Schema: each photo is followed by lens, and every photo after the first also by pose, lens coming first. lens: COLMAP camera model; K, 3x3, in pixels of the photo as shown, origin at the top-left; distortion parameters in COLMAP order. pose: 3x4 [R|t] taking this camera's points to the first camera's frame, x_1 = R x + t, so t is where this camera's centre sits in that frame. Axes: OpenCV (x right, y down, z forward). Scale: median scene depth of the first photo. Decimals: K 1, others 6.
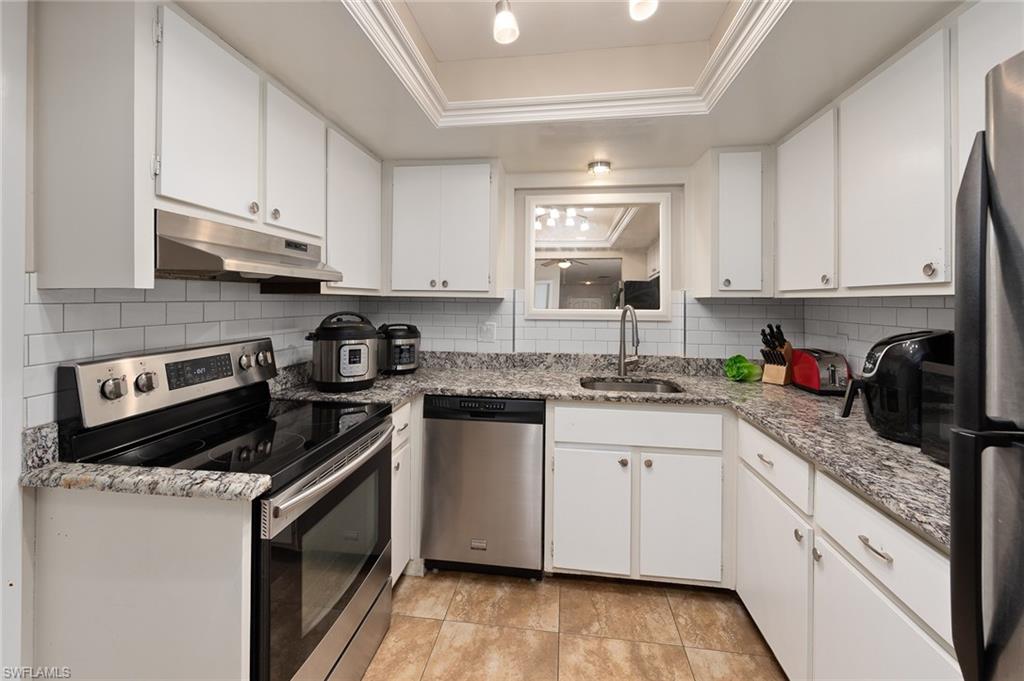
lens RADIAL K [[410.8, 0, 500.3], [0, 410.8, 301.7], [0, 0, 1]] dist [-0.000722, 0.000367]
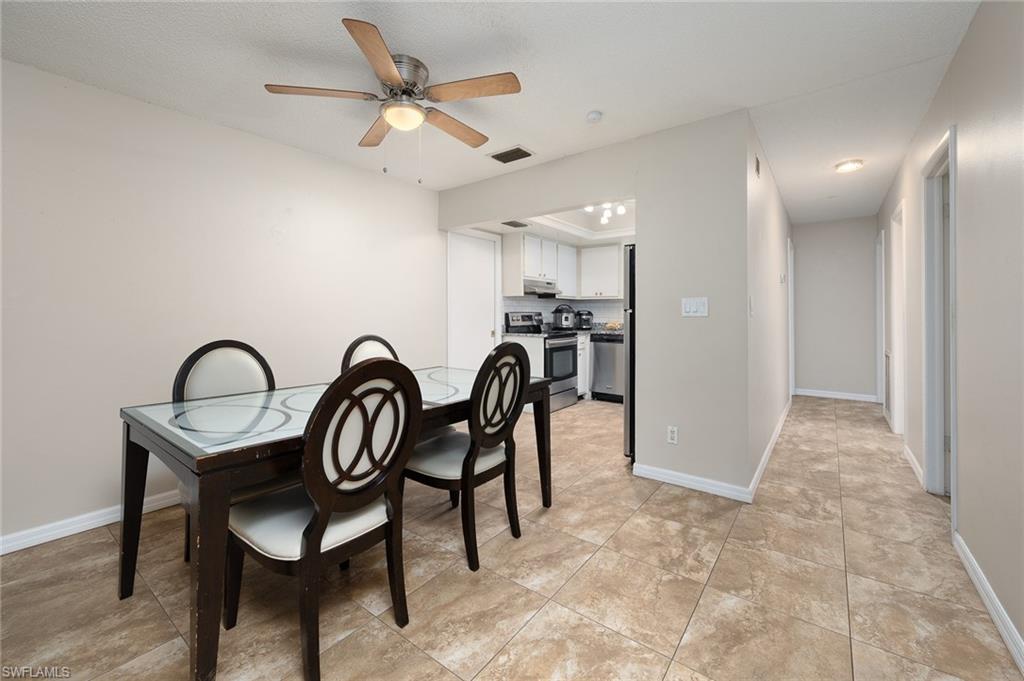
lens RADIAL K [[410.8, 0, 513.6], [0, 410.8, 313.2], [0, 0, 1]] dist [-0.000722, 0.000367]
pose [[0.874443, -0.019672, -0.484730, 0.761356], [0.010304, 0.999705, -0.021983, 0.155001], [0.485019, 0.014228, 0.874388, -1.809511]]
